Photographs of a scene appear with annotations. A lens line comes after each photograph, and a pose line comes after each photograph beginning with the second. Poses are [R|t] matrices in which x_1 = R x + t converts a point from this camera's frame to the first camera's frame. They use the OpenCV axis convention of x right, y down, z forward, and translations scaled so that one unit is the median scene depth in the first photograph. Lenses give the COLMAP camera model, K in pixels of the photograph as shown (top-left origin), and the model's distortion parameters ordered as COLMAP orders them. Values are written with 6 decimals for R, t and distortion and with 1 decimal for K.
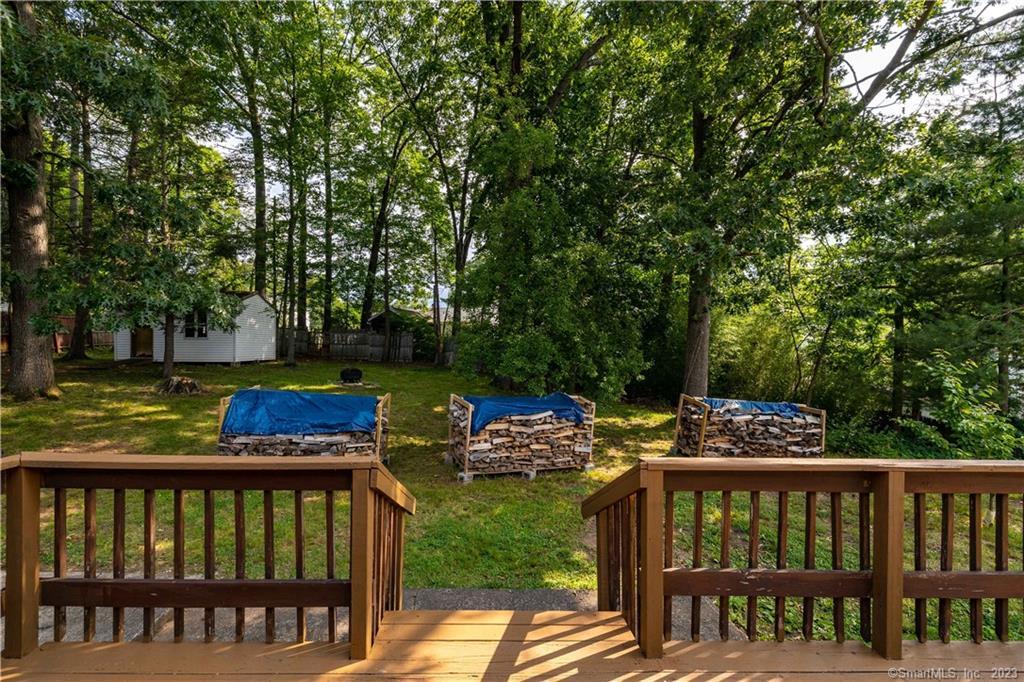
lens RADIAL K [[430.6, 0, 514.1], [0, 430.6, 357.0], [0, 0, 1]] dist [0.001086, 0.000019]
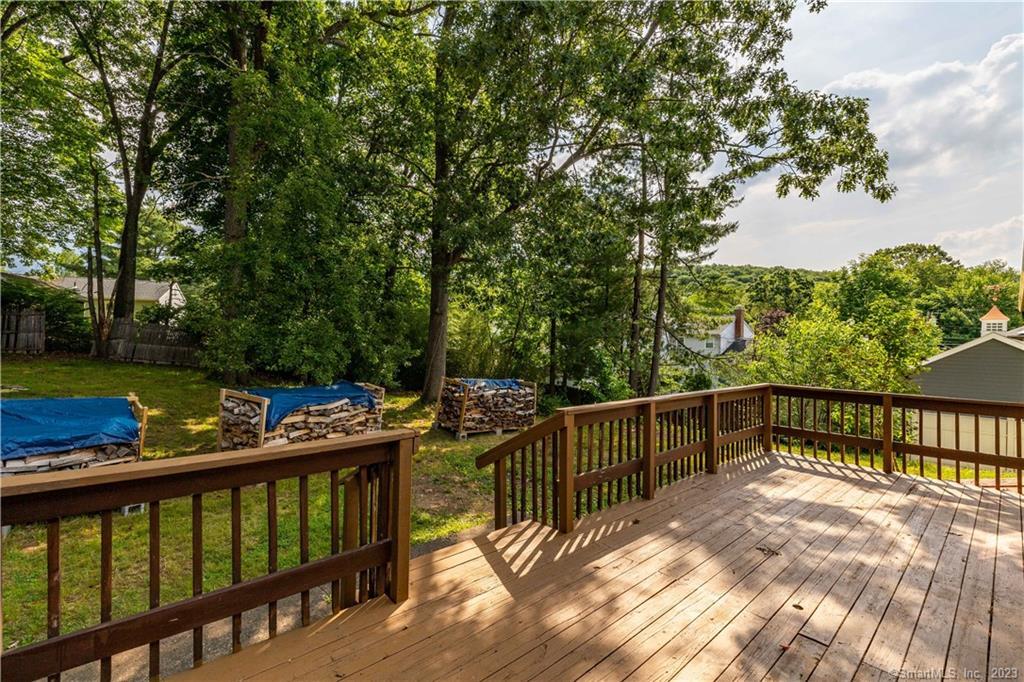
lens RADIAL K [[430.6, 0, 514.1], [0, 430.6, 357.0], [0, 0, 1]] dist [0.001086, 0.000019]
pose [[0.768233, -0.020183, 0.639852, -0.254978], [0.003802, 0.999629, 0.026966, 0.002237], [-0.640159, -0.018284, 0.768025, -0.024187]]
